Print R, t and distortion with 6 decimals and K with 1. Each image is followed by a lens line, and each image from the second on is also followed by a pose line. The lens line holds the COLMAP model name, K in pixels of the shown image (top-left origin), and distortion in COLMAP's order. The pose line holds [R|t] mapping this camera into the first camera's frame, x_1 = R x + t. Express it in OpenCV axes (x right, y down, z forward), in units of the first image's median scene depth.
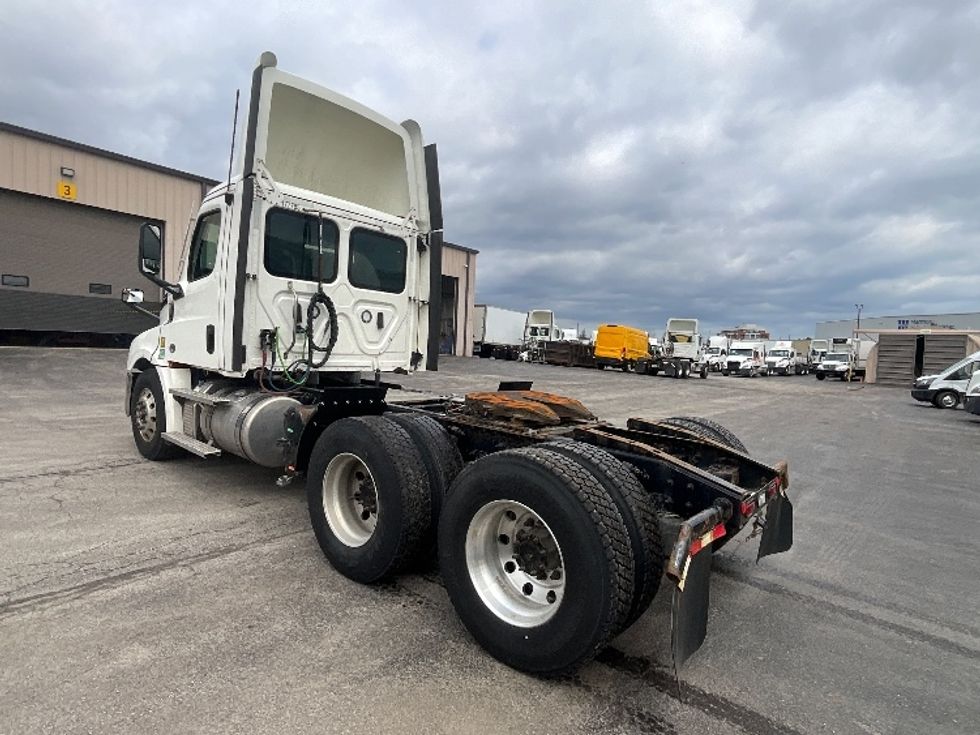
lens RADIAL K [[530.6, 0, 490.0], [0, 530.6, 367.5], [0, 0, 1]] dist [-0.004485, 0.012749]
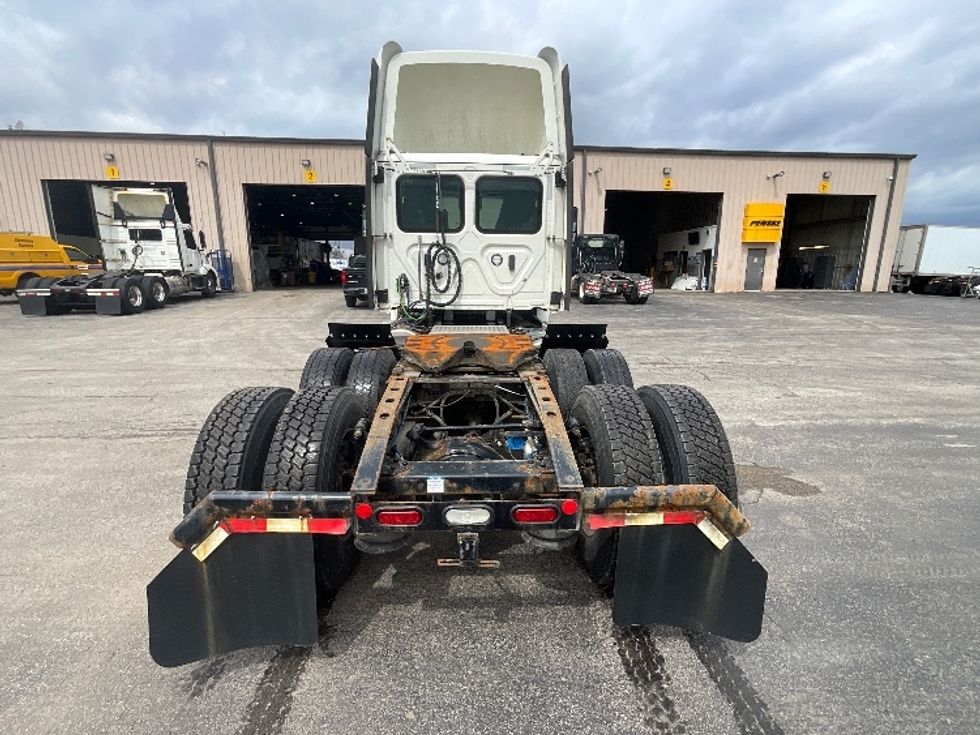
lens RADIAL K [[466.3, 0, 495.2], [0, 466.3, 364.8], [0, 0, 1]] dist [-0.004490, 0.000901]
pose [[0.675308, 0.098878, -0.730878, 0.488971], [-0.003445, 0.991384, 0.130939, -0.007095], [0.737528, -0.085907, 0.669830, 0.336946]]
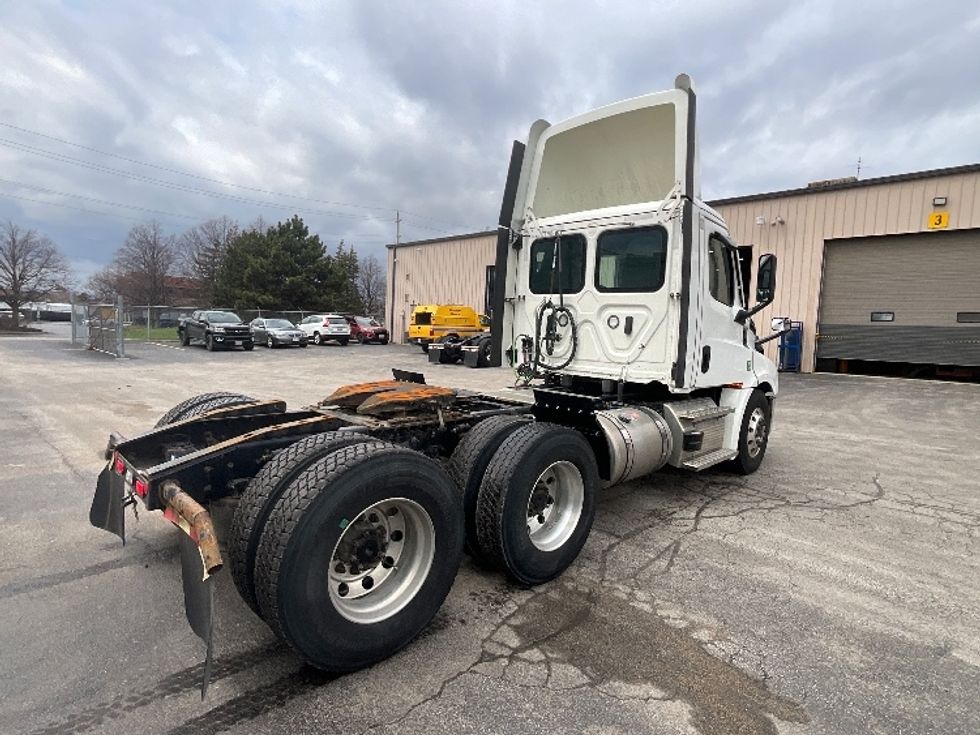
lens RADIAL K [[509.1, 0, 480.3], [0, 509.1, 364.7], [0, 0, 1]] dist [-0.000807, 0.001107]
pose [[-0.094045, 0.007664, -0.995538, 0.690451], [-0.093517, 0.995481, 0.016498, -0.013255], [0.991166, 0.094651, -0.092903, 0.859163]]
